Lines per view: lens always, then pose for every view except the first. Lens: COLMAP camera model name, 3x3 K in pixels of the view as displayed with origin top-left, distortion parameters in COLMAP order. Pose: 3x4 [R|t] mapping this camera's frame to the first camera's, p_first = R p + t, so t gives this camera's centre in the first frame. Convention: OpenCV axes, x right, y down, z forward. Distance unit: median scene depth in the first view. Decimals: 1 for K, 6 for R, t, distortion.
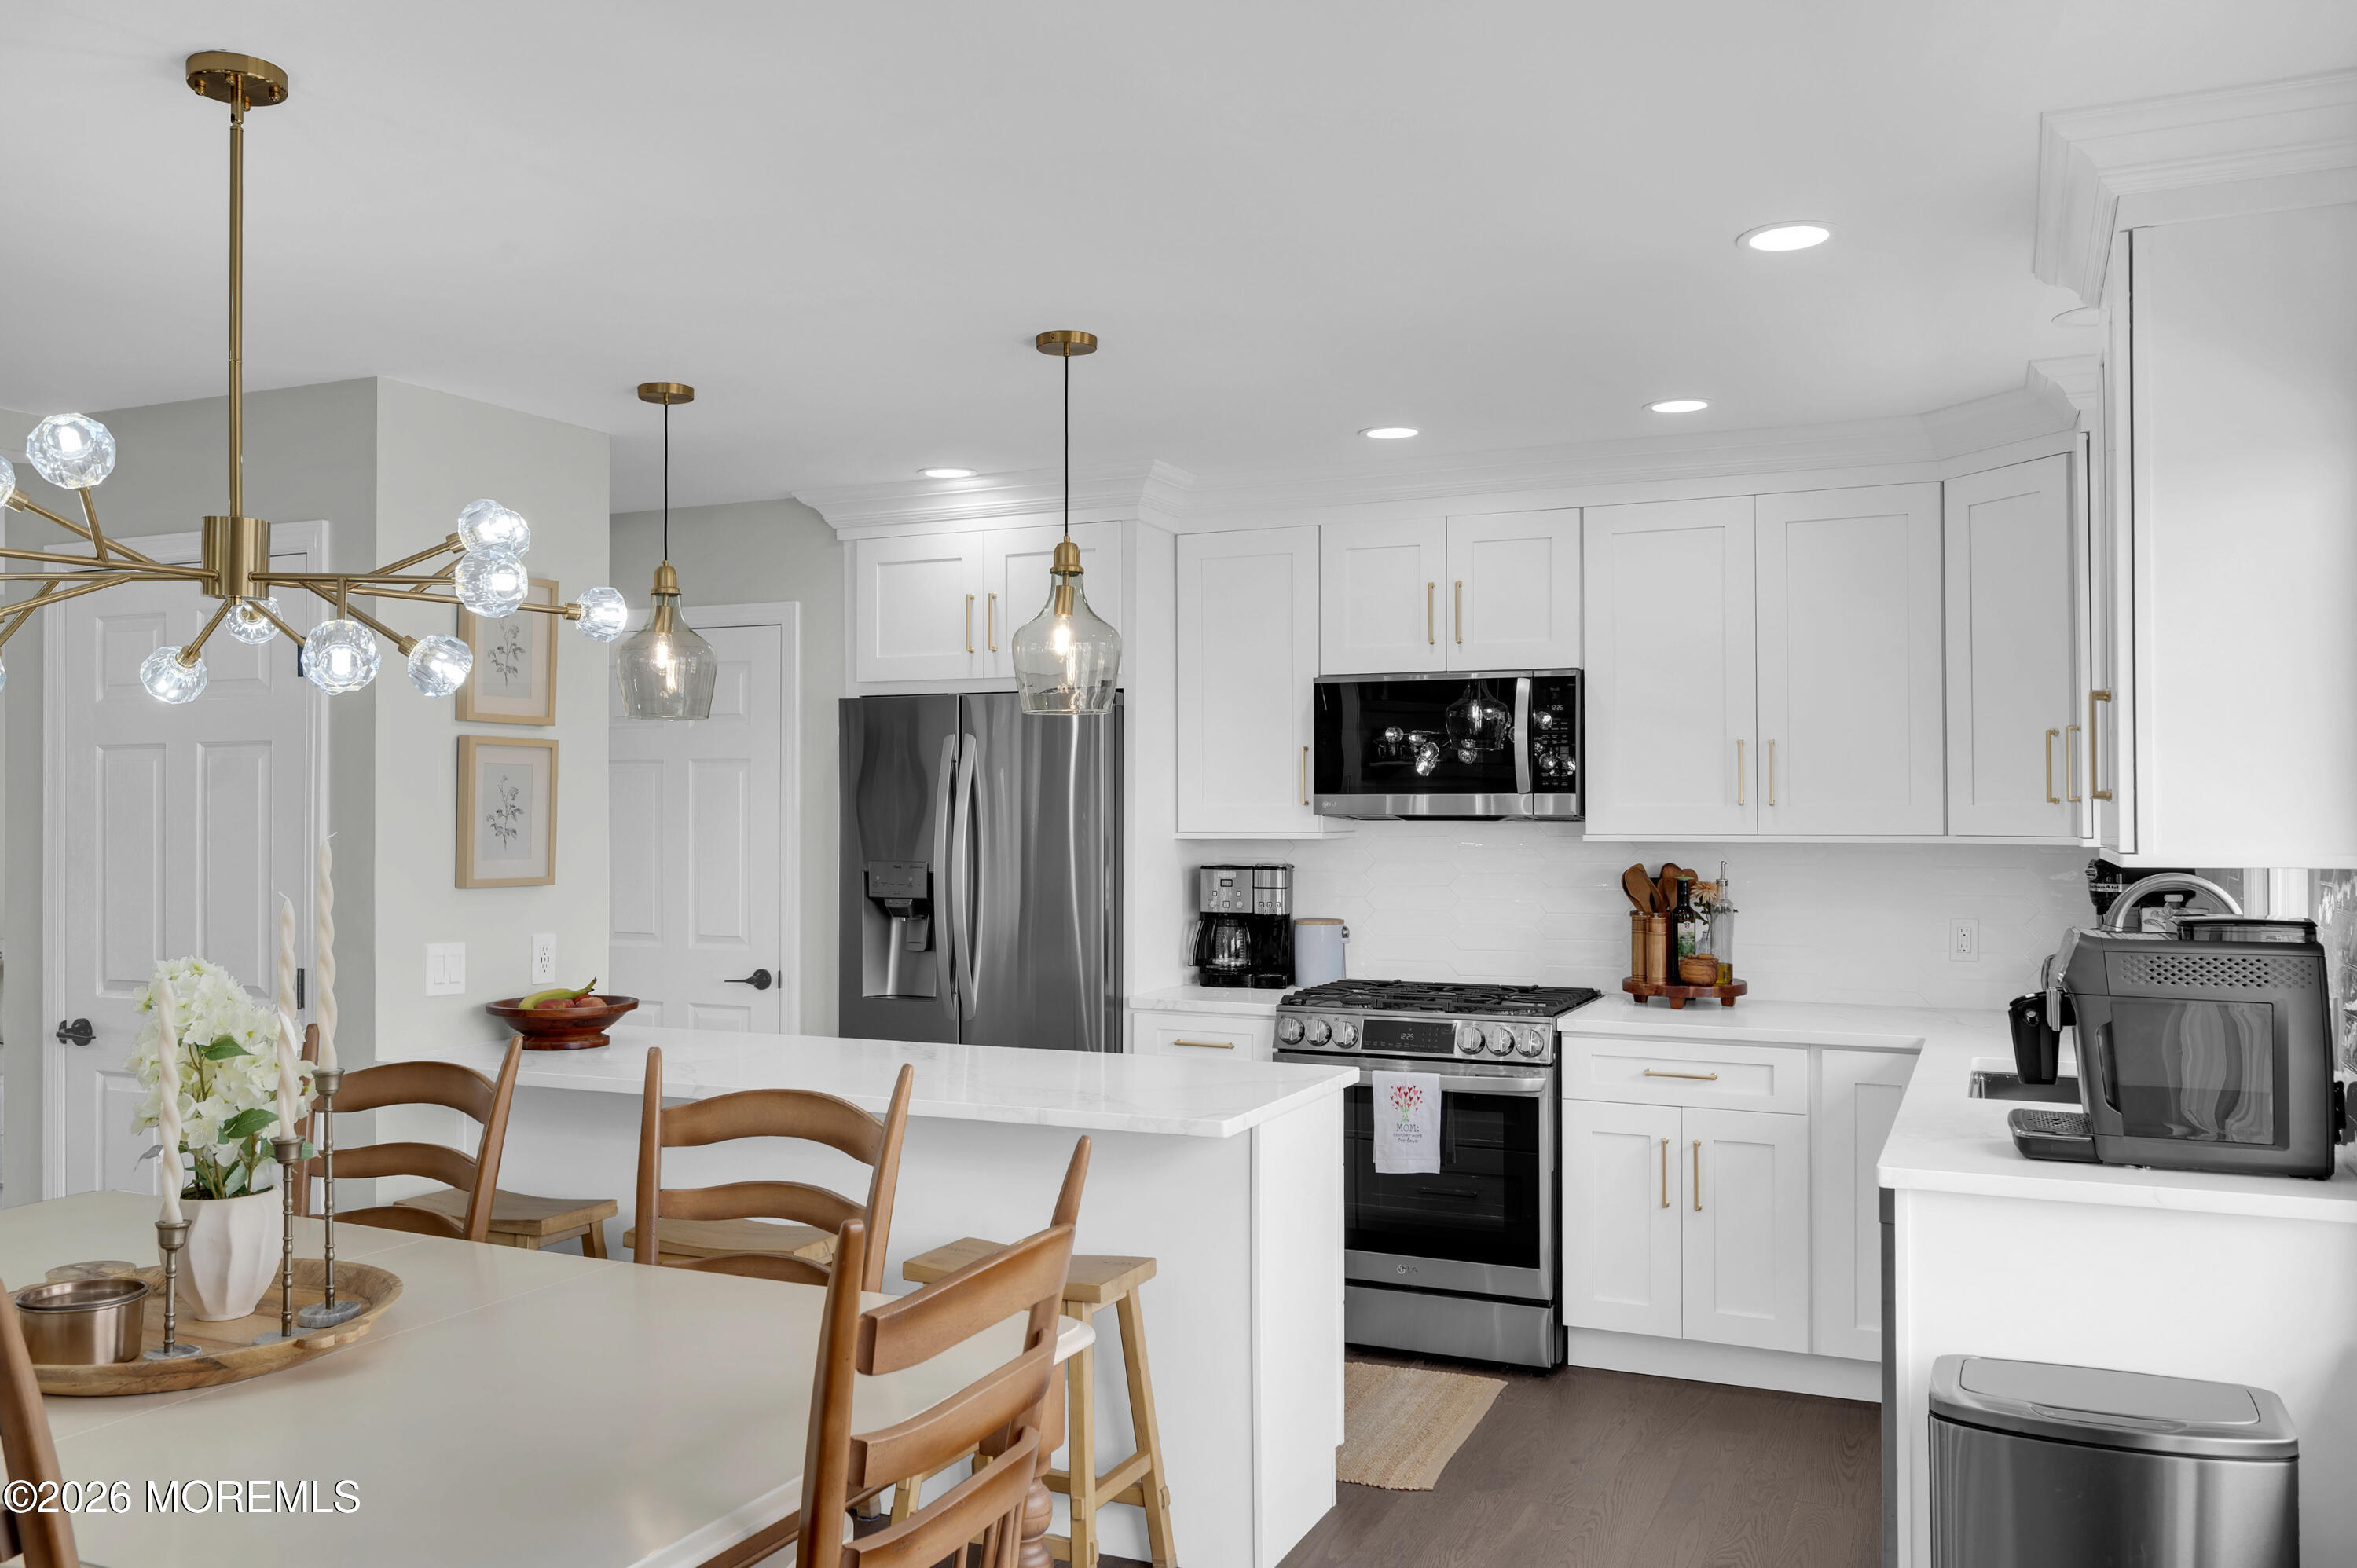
lens RADIAL K [[1842.2, 0, 1178.3], [0, 1842.2, 790.1], [0, 0, 1]] dist [-0.003491, 0.001146]
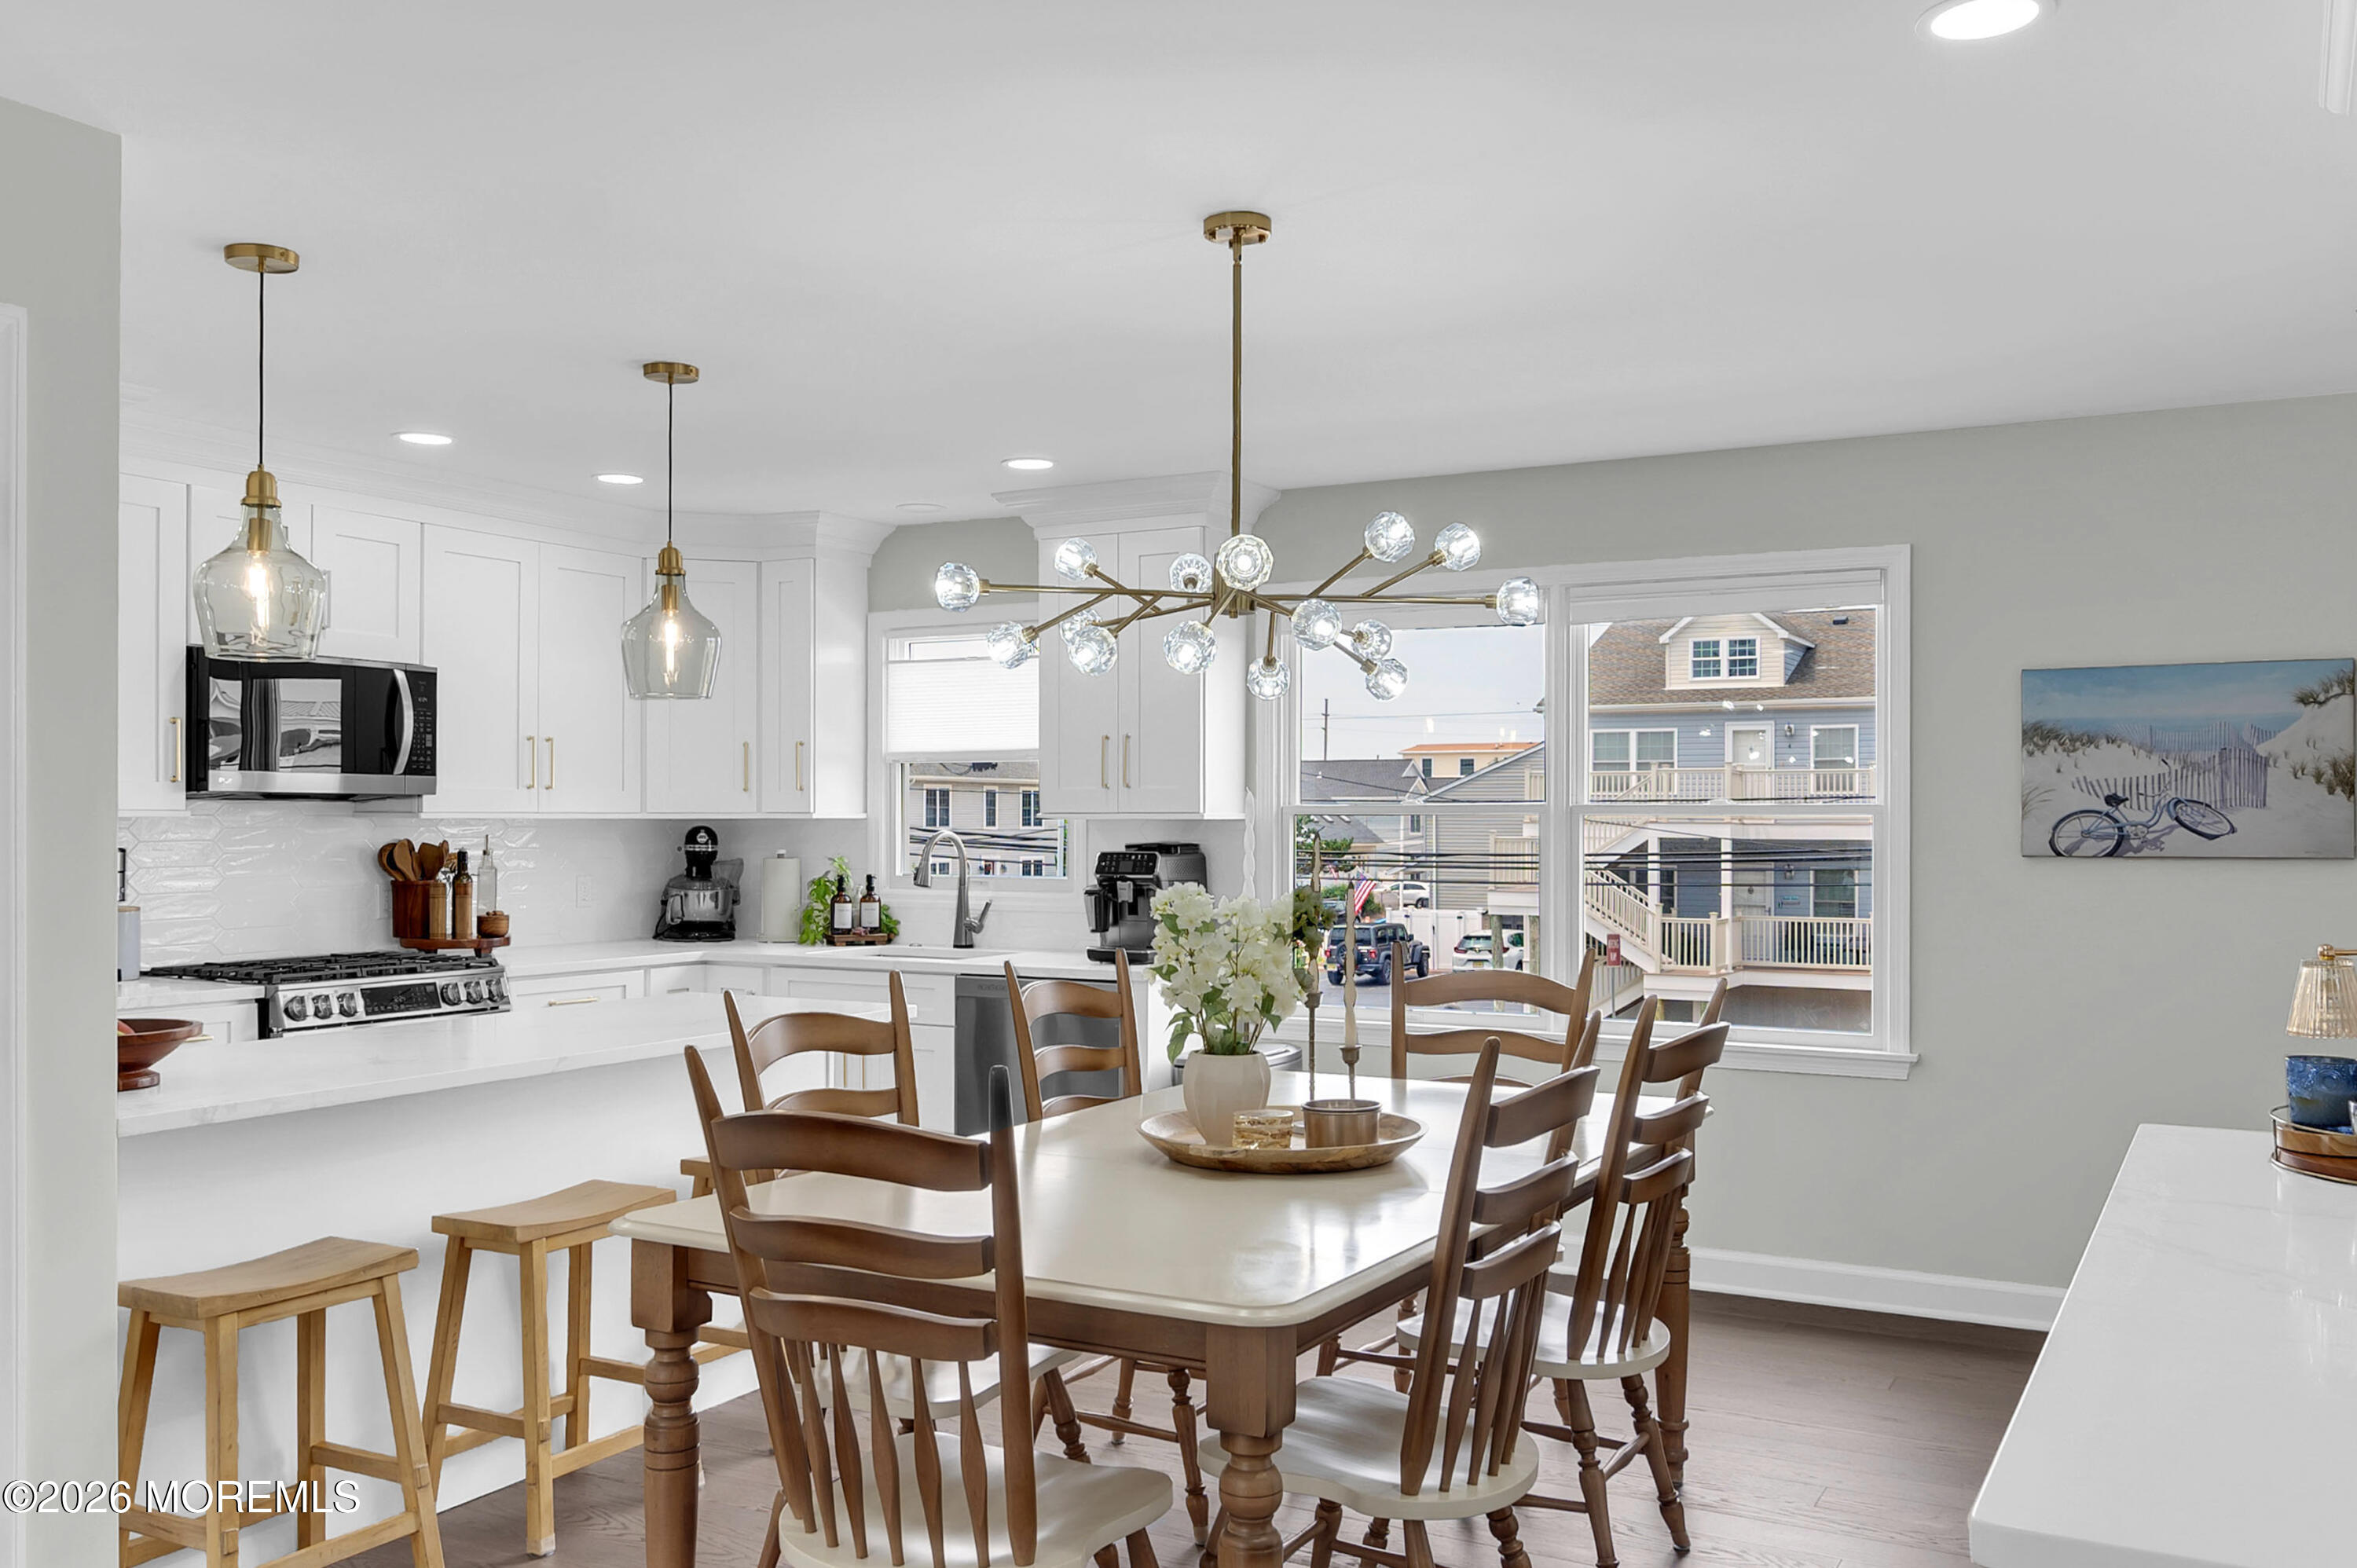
lens RADIAL K [[1933.2, 0, 1290.2], [0, 1933.2, 818.6], [0, 0, 1]] dist [0.004974, 0.001789]
pose [[0.035627, 0.001281, 0.999364, -0.955247], [-0.012193, 0.999925, -0.000847, 0.022892], [-0.999291, -0.012155, 0.035640, 0.428248]]
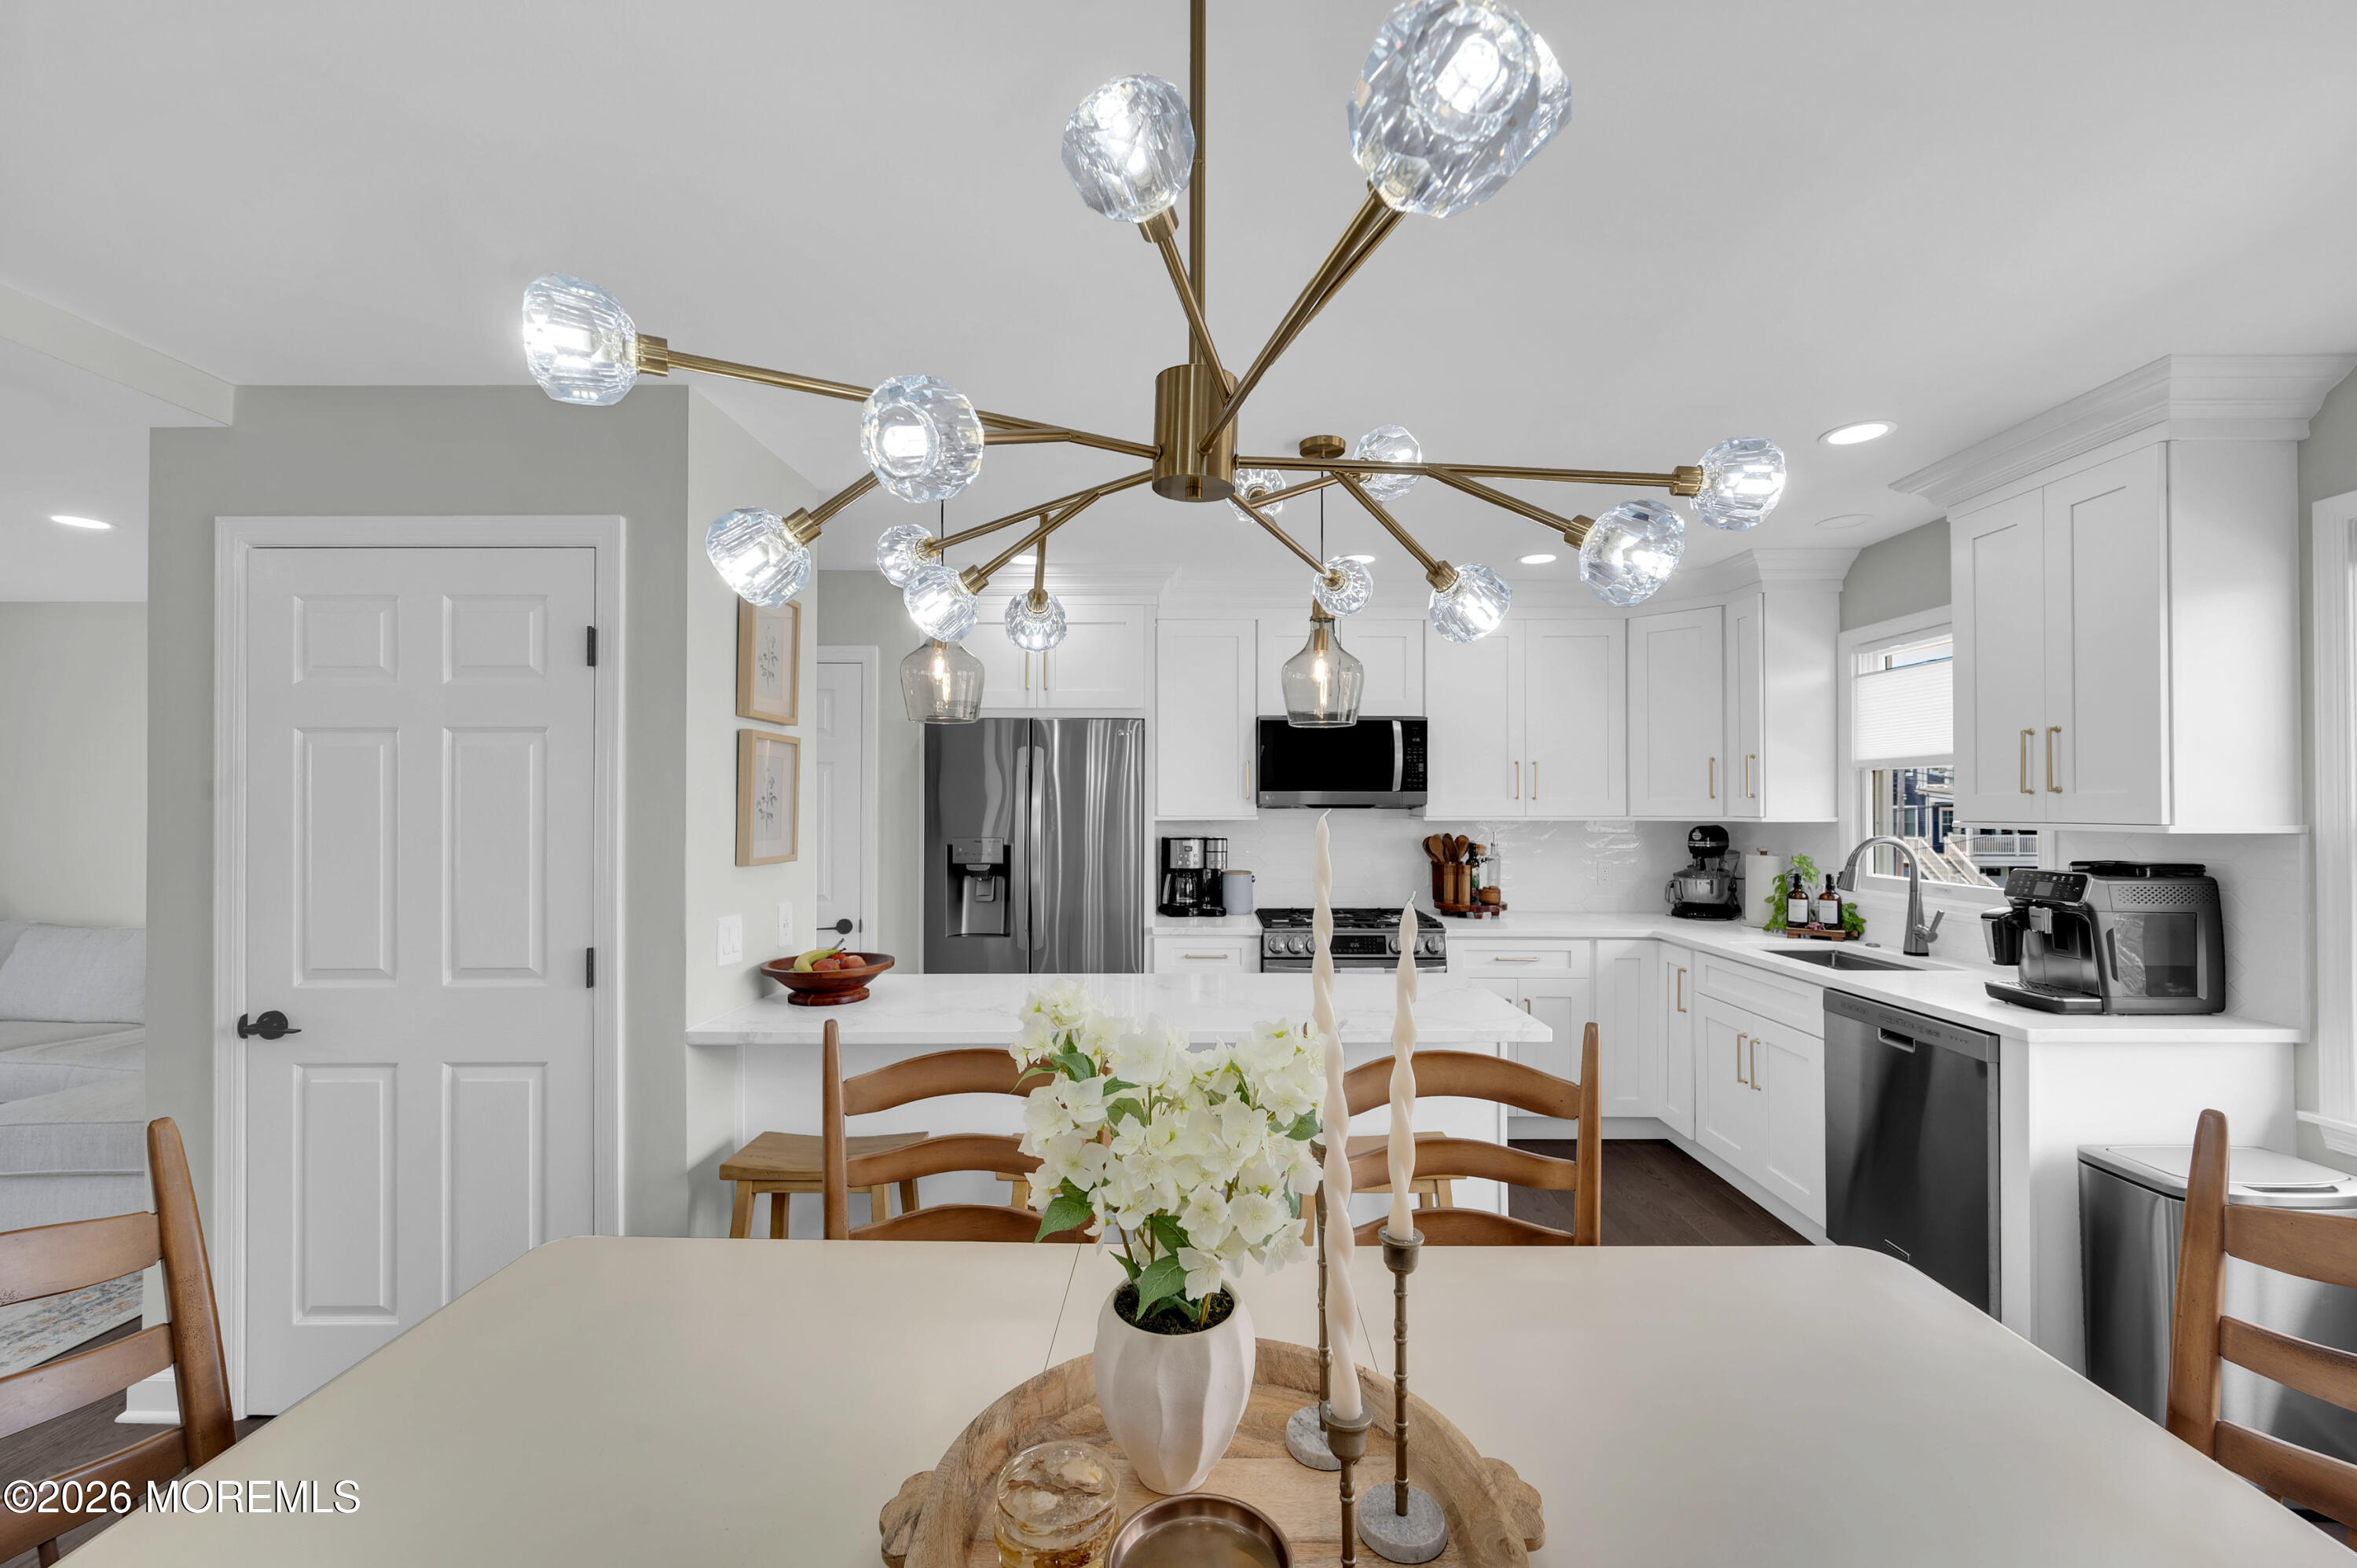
lens RADIAL K [[953.7, 0, 1216.1], [0, 953.7, 798.7], [0, 0, 1]] dist [-0.001498, -0.000247]
pose [[0.910346, 0.004245, 0.413827, -0.310348], [-0.005623, 0.999982, 0.002113, 0.007719], [-0.413811, -0.004250, 0.910353, 0.300759]]
